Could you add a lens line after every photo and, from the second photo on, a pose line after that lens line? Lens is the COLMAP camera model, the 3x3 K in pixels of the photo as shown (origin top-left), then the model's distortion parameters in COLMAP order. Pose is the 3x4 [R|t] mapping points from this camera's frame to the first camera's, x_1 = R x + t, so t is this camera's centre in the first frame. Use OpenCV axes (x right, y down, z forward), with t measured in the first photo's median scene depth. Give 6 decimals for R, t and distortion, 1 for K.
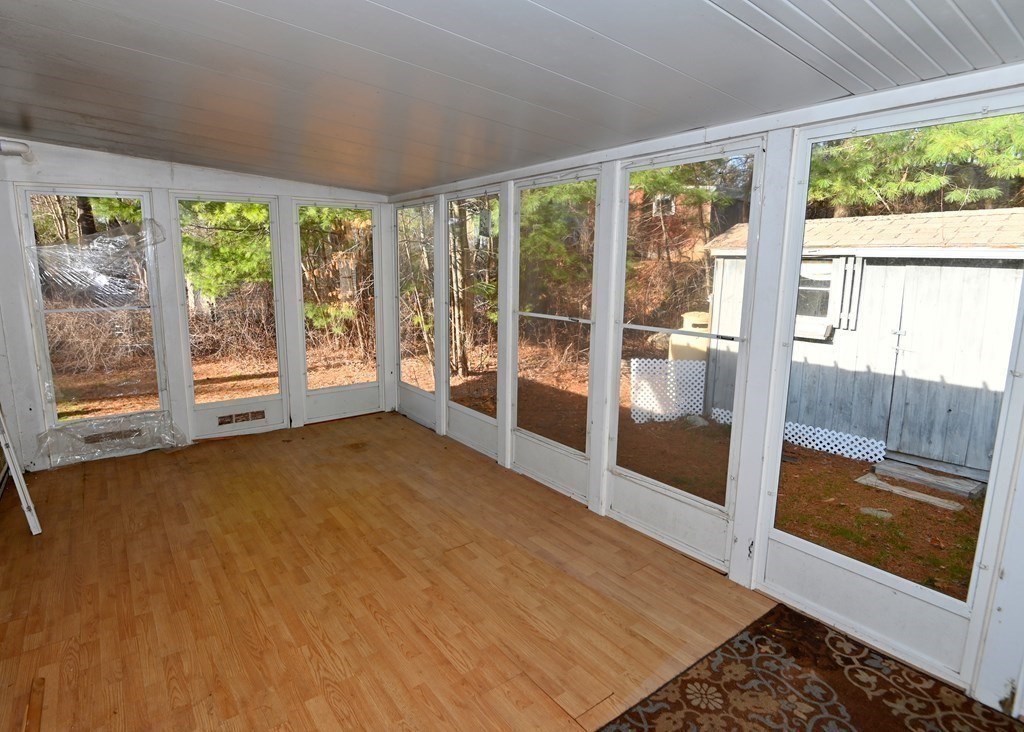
lens RADIAL K [[513.5, 0, 512.0], [0, 513.5, 366.0], [0, 0, 1]] dist [-0.005321, -0.001944]
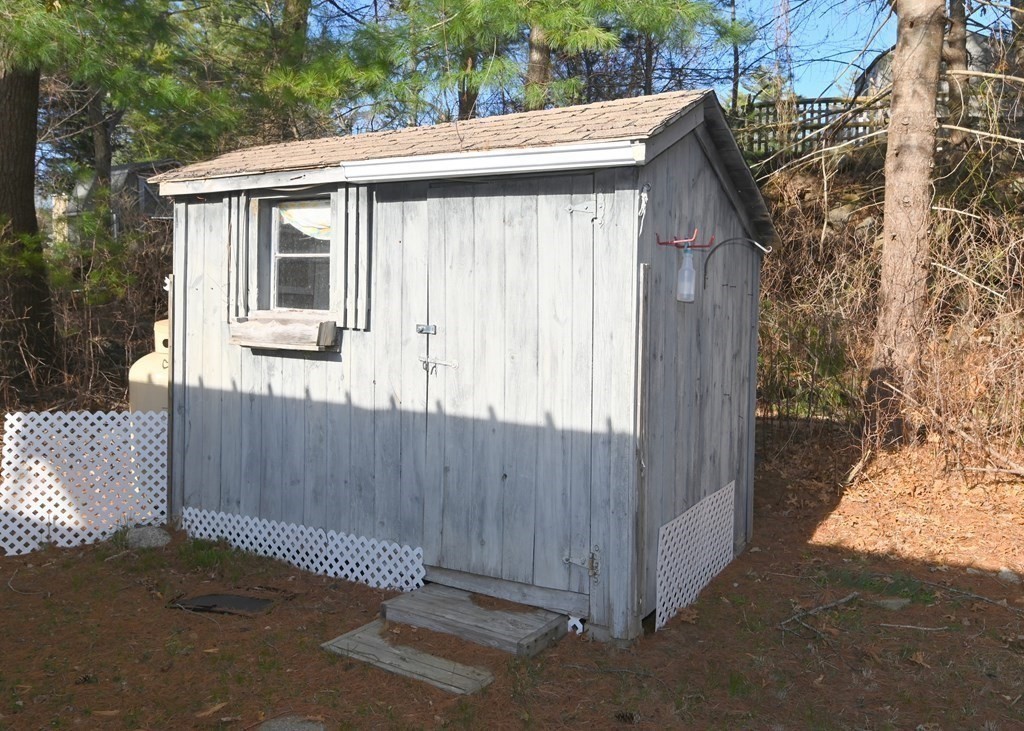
lens RADIAL K [[770.8, 0, 512.0], [0, 770.8, 365.5], [0, 0, 1]] dist [0.005481, 0.003225]
pose [[0.931730, -0.015293, 0.362829, 0.537051], [0.056620, 0.993012, -0.103543, 0.053718], [-0.358710, 0.117017, 0.926085, 0.254298]]
